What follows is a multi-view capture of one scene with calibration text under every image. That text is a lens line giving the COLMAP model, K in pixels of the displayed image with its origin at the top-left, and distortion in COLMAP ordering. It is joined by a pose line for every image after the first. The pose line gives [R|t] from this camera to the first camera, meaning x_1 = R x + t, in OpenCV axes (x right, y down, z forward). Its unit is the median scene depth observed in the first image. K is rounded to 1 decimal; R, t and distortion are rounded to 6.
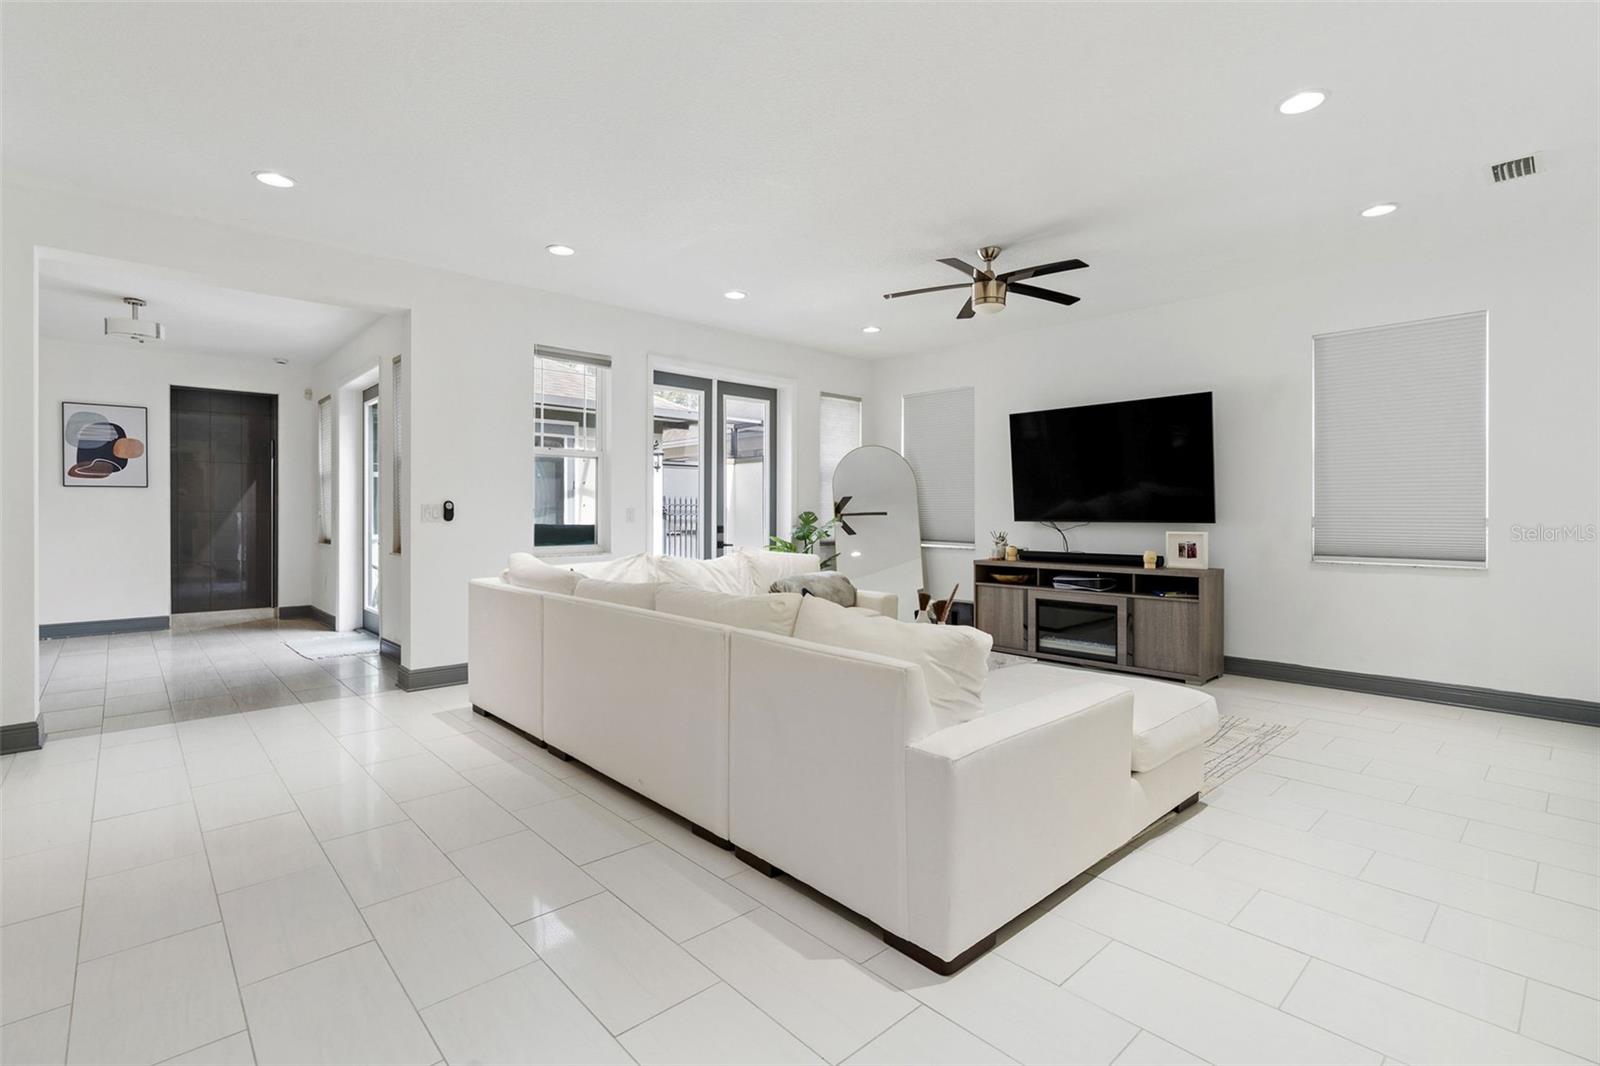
lens RADIAL K [[737.4, 0, 802.6], [0, 737.4, 512.9], [0, 0, 1]] dist [-0.009544, 0.003025]
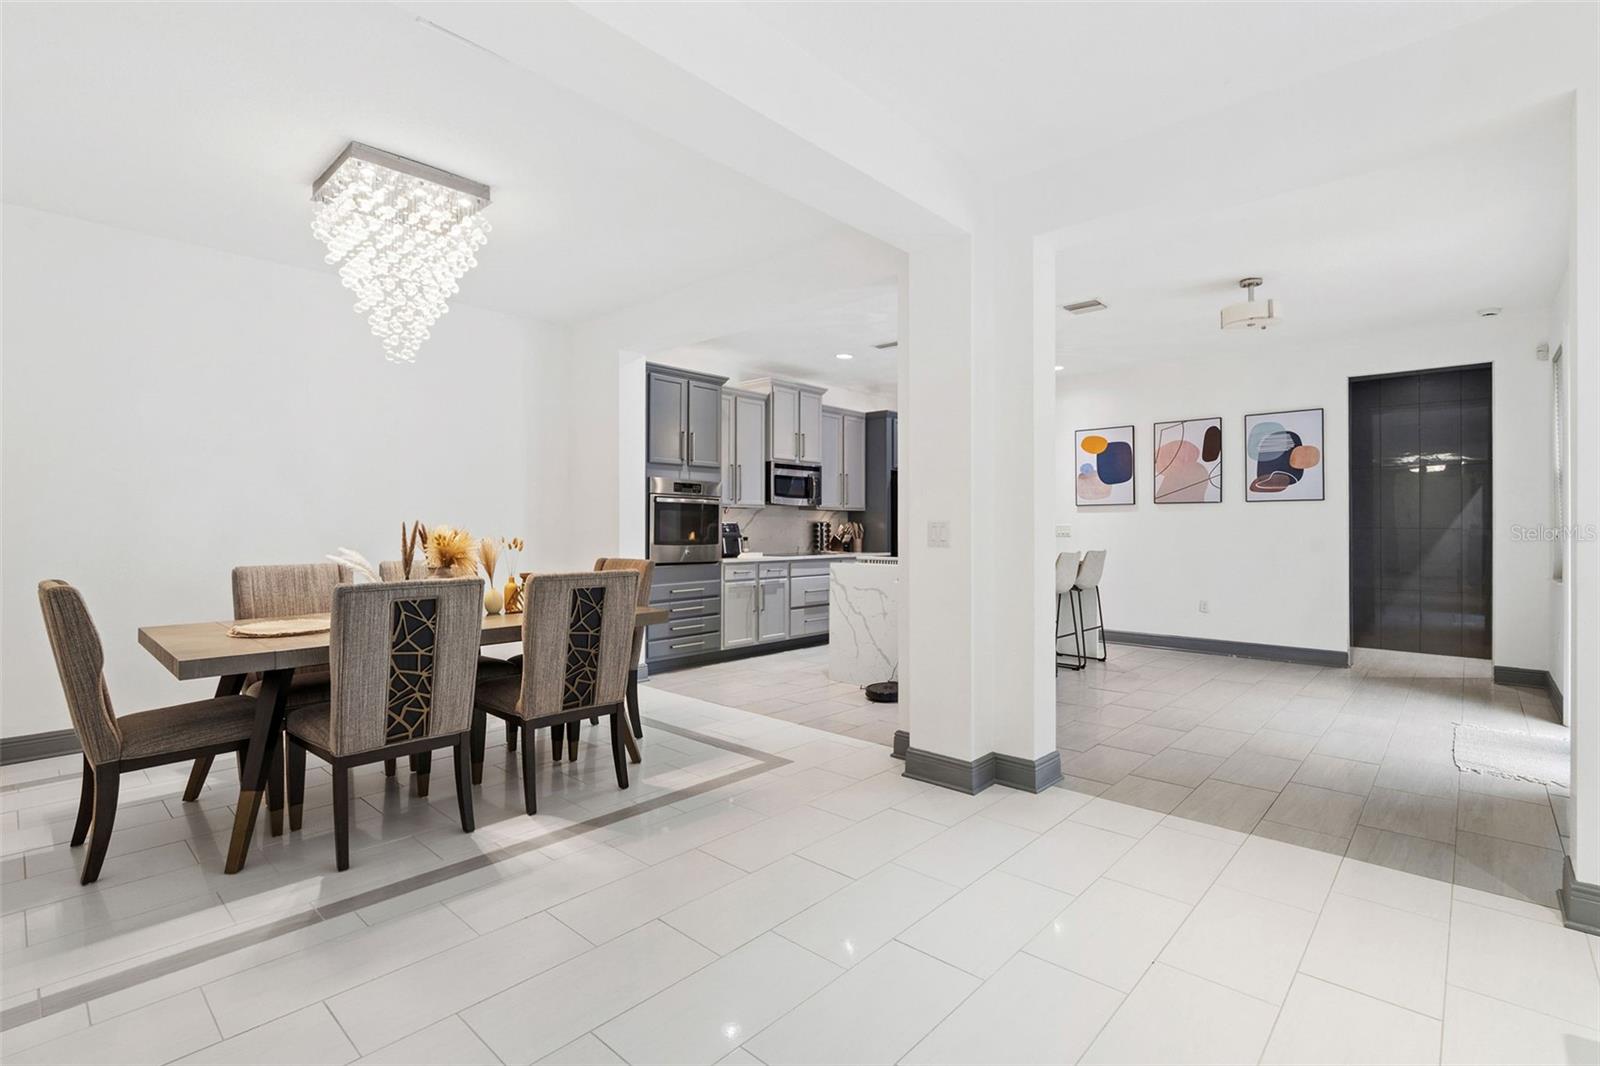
lens RADIAL K [[737.4, 0, 807.3], [0, 737.4, 521.5], [0, 0, 1]] dist [-0.009544, 0.003025]
pose [[0.082980, -0.004507, -0.996541, -0.090684], [-0.005127, 0.999975, -0.004949, -0.002404], [0.996538, 0.005519, 0.082955, 0.375202]]
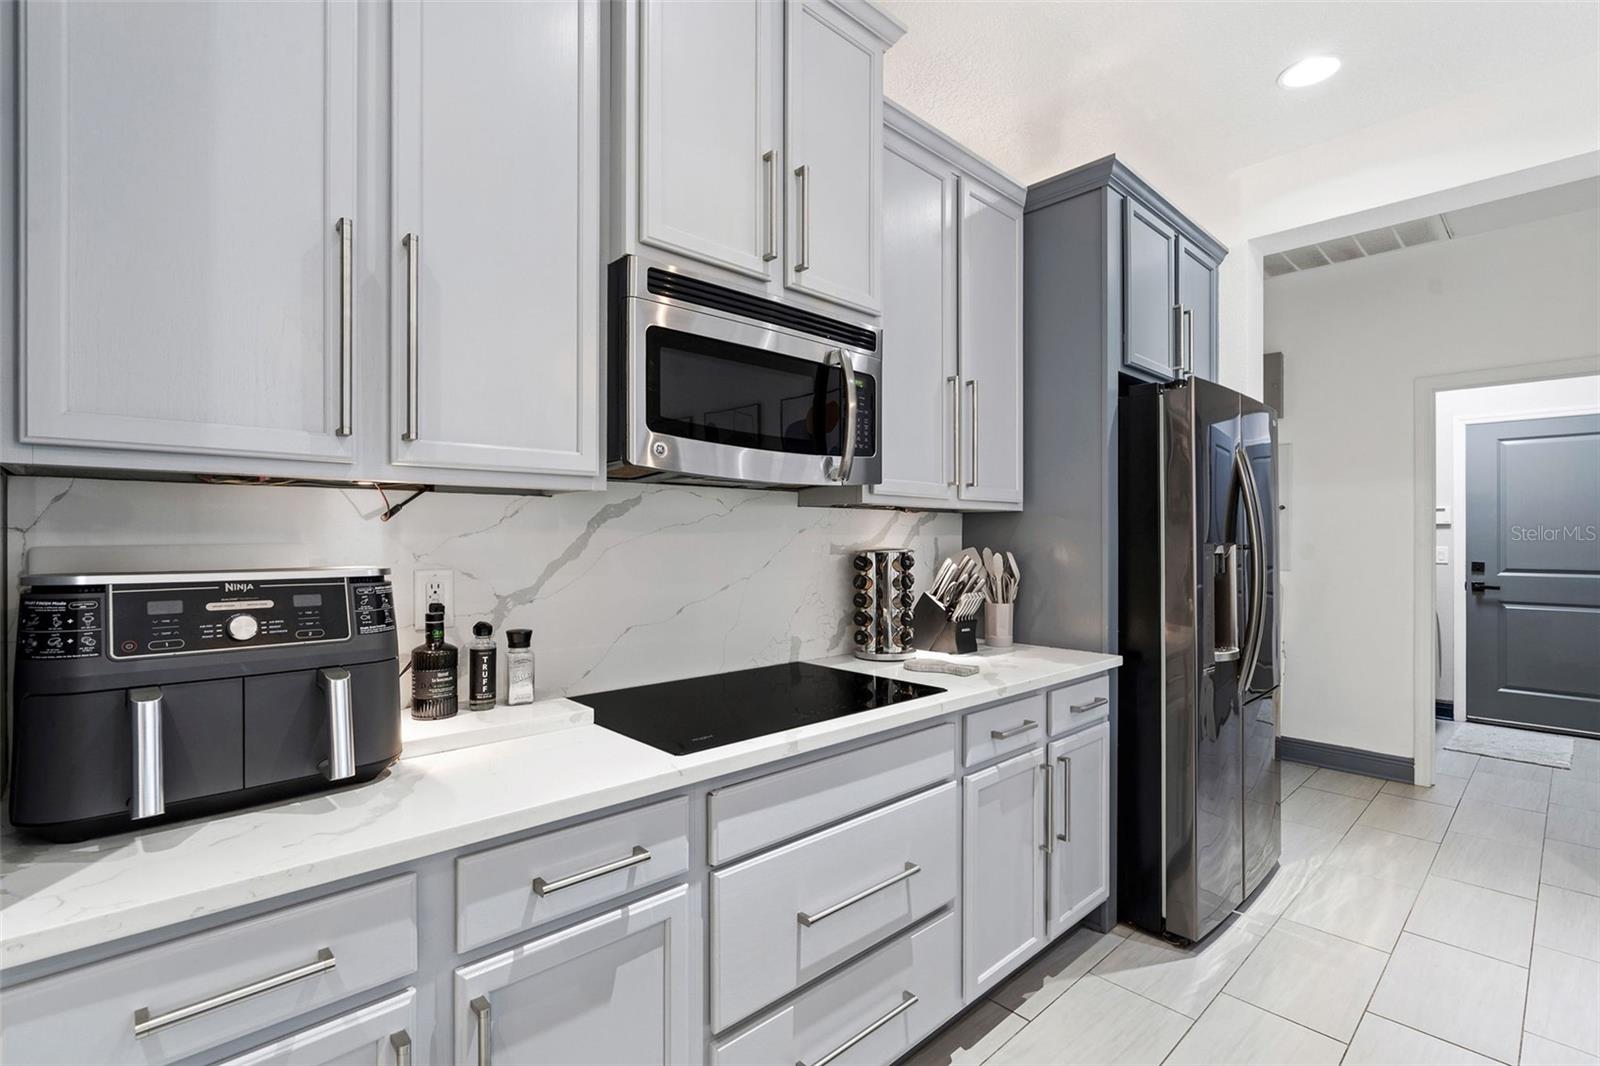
lens RADIAL K [[737.4, 0, 804.6], [0, 737.4, 533.4], [0, 0, 1]] dist [-0.009544, 0.003025]
pose [[0.003190, -0.000645, -0.999995, -1.019936], [-0.005994, 0.999982, -0.000664, -0.015459], [0.999977, 0.005996, 0.003186, 0.469172]]
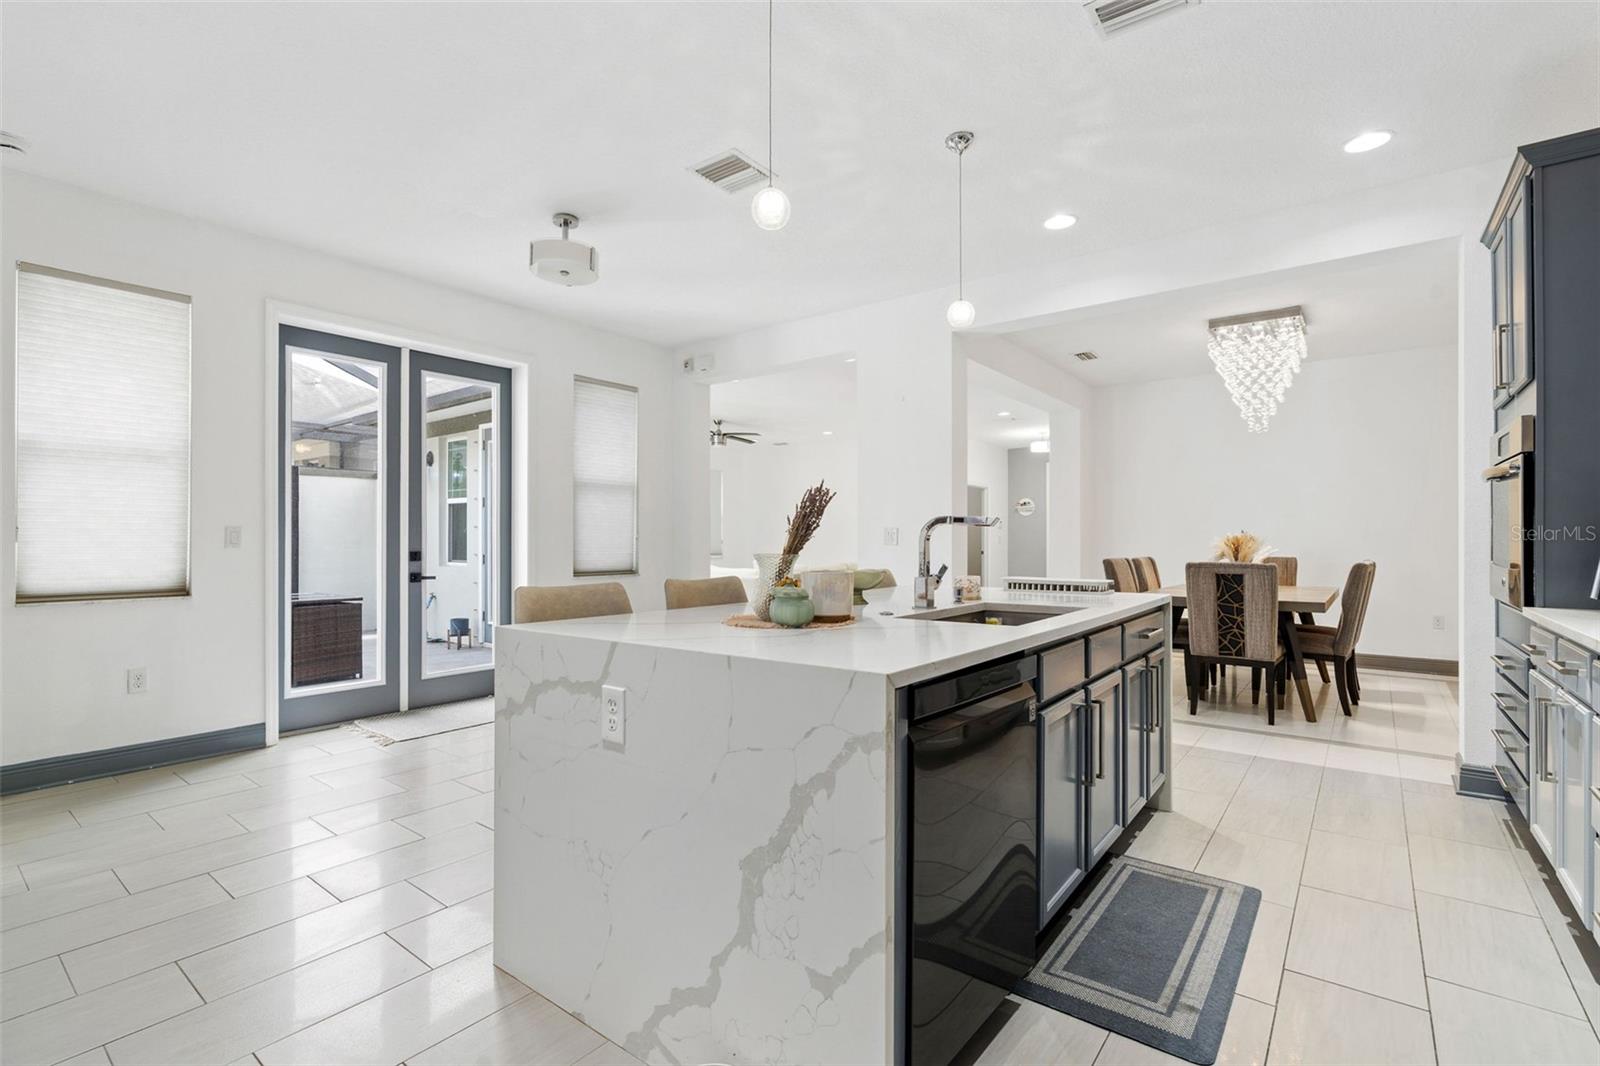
lens RADIAL K [[737.4, 0, 808.6], [0, 737.4, 536.8], [0, 0, 1]] dist [-0.009544, 0.003025]
pose [[-0.166008, 0.007957, 0.986092, -1.468507], [0.004756, 0.999962, -0.007269, 0.010874], [-0.986113, 0.003483, -0.166039, 0.808918]]
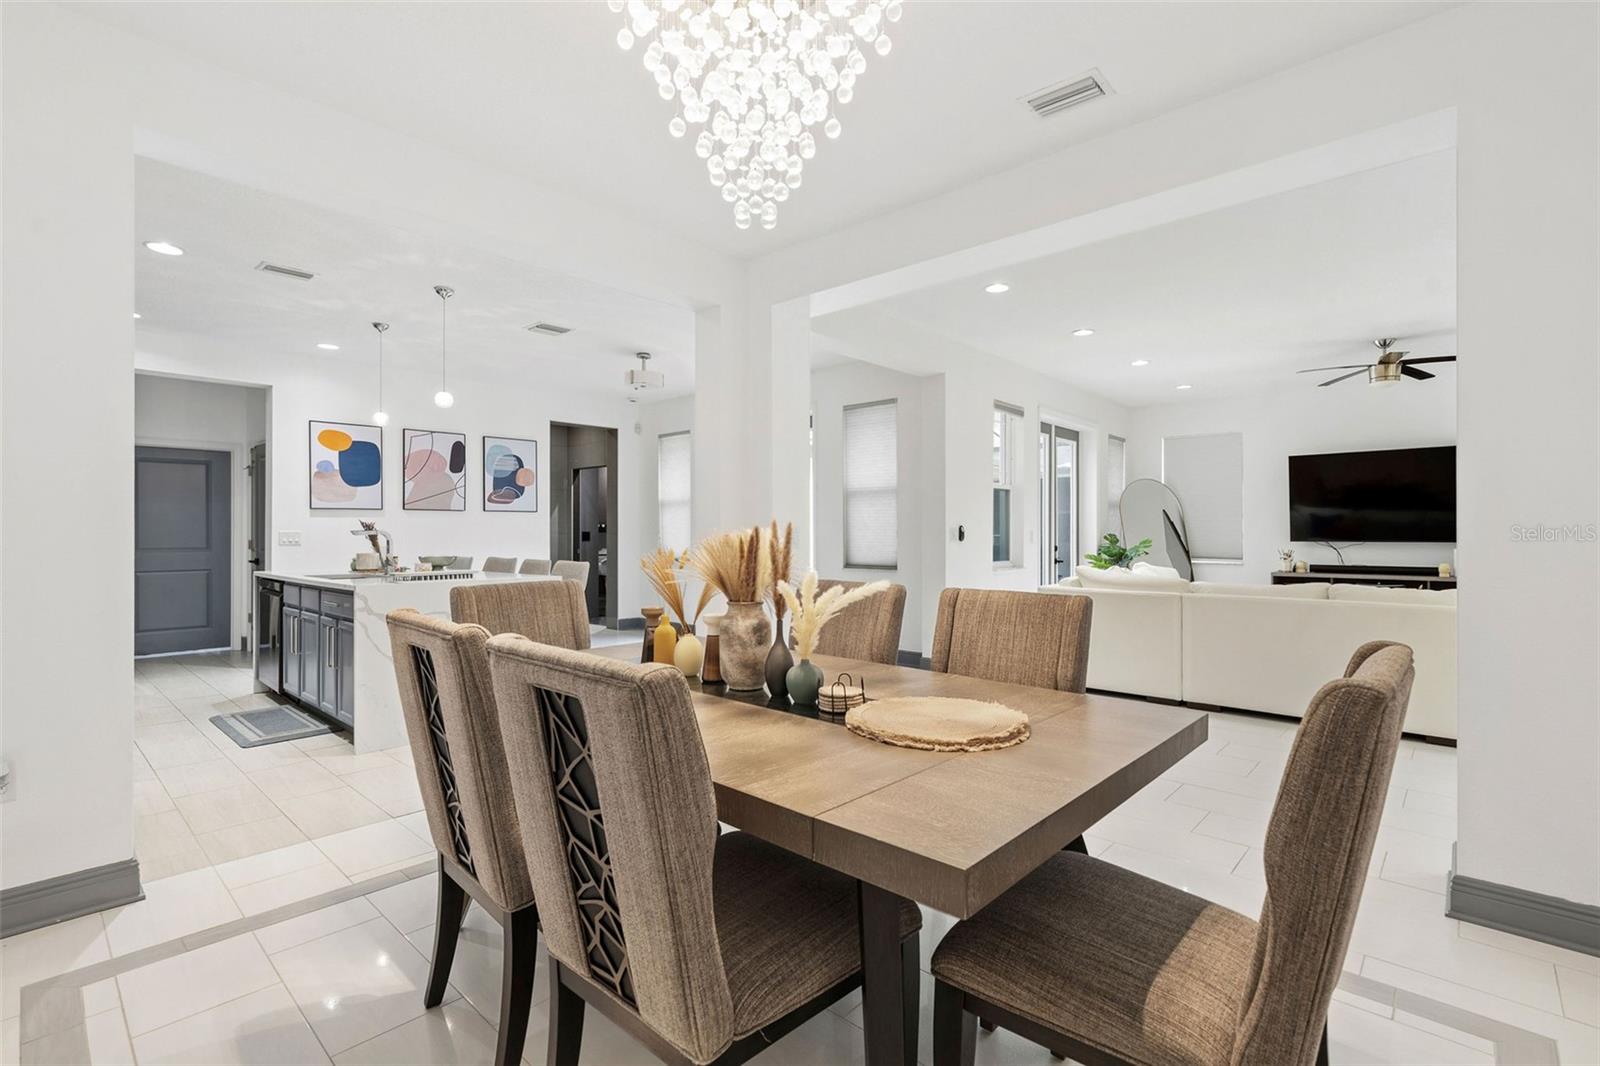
lens RADIAL K [[737.4, 0, 806.5], [0, 737.4, 532.9], [0, 0, 1]] dist [-0.009544, 0.003025]
pose [[0.996958, 0.000534, 0.077935, -0.671499], [-0.000331, 0.999997, -0.002619, 0.000376], [-0.077936, 0.002585, 0.996955, -0.190171]]
